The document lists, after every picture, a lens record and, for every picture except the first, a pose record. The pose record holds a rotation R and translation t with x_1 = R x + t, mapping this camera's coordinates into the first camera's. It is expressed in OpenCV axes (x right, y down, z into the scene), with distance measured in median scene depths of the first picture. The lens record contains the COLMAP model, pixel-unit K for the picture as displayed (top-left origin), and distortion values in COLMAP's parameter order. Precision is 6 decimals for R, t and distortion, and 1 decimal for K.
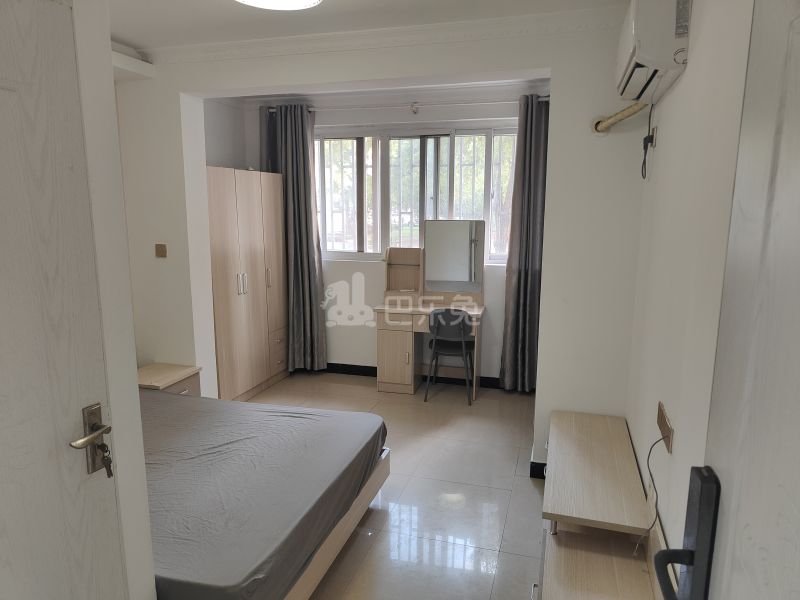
lens RADIAL K [[557.6, 0, 403.8], [0, 557.6, 304.4], [0, 0, 1]] dist [0.015793, -0.013207]
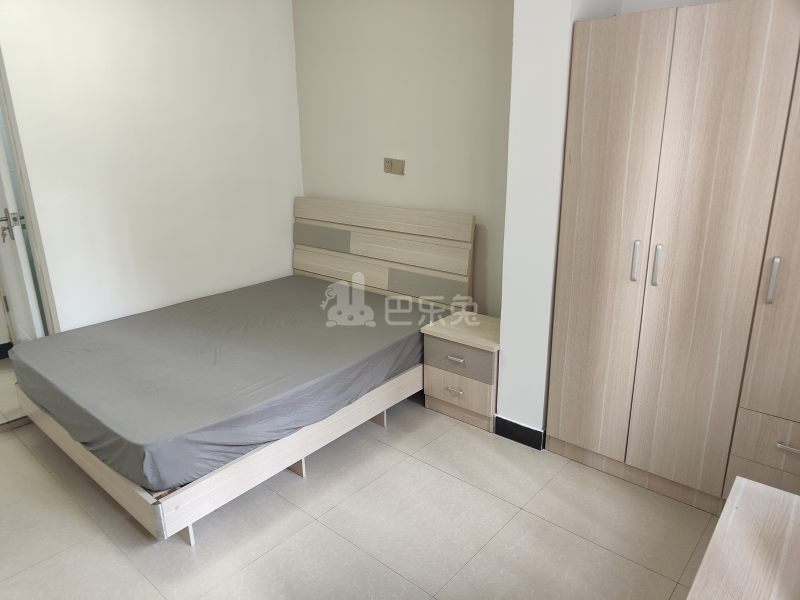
lens RADIAL K [[557.6, 0, 399.9], [0, 557.6, 296.7], [0, 0, 1]] dist [0.015793, -0.013207]
pose [[-0.422100, 0.263048, -0.867547, 0.220001], [-0.144766, 0.925138, 0.350945, -0.141524], [0.894916, 0.273725, -0.352421, 0.924239]]
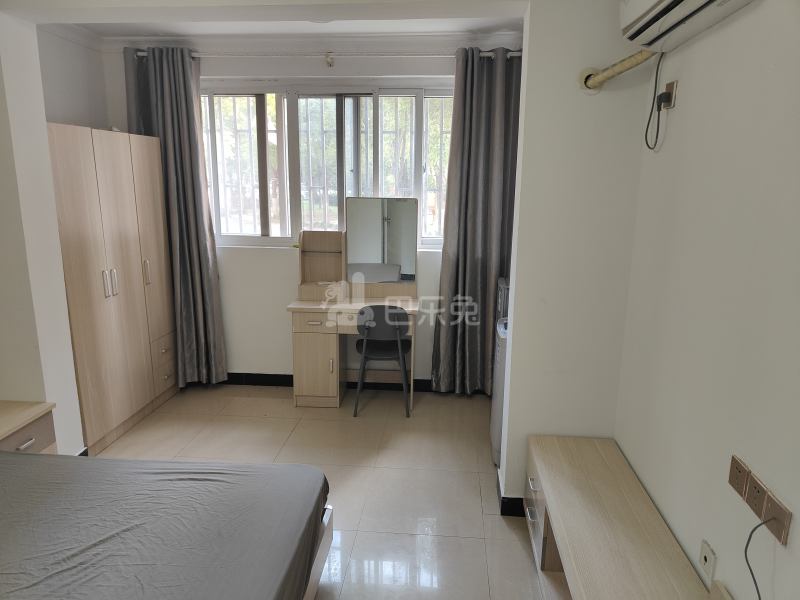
lens RADIAL K [[557.6, 0, 403.4], [0, 557.6, 300.0], [0, 0, 1]] dist [0.015793, -0.013207]
pose [[0.980629, -0.035402, 0.192650, -0.044816], [0.027961, 0.998759, 0.041211, -0.032296], [-0.193870, -0.035026, 0.980402, 0.171306]]
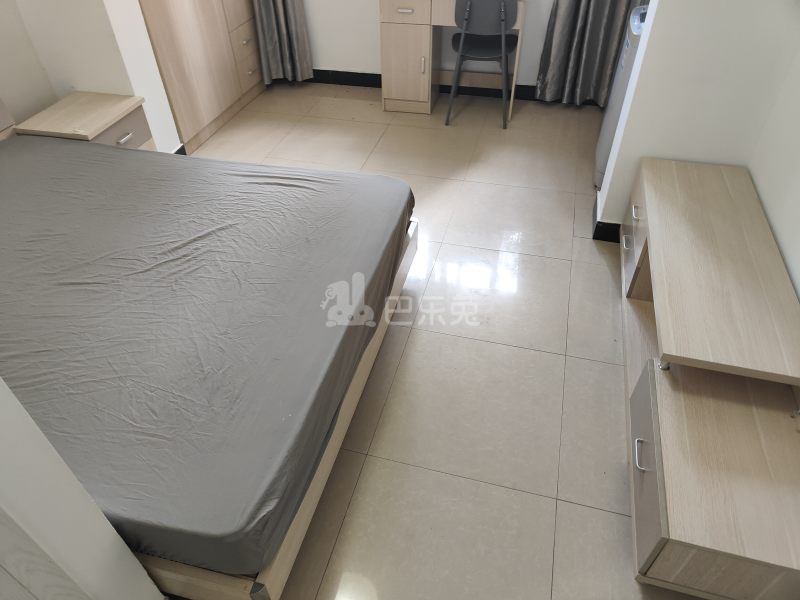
lens RADIAL K [[557.6, 0, 390.5], [0, 557.6, 297.7], [0, 0, 1]] dist [0.015793, -0.013207]
pose [[0.999551, -0.028289, -0.009830, -0.038203], [0.029266, 0.852982, 0.521120, -0.027595], [-0.006357, -0.521174, 0.853427, 0.211388]]
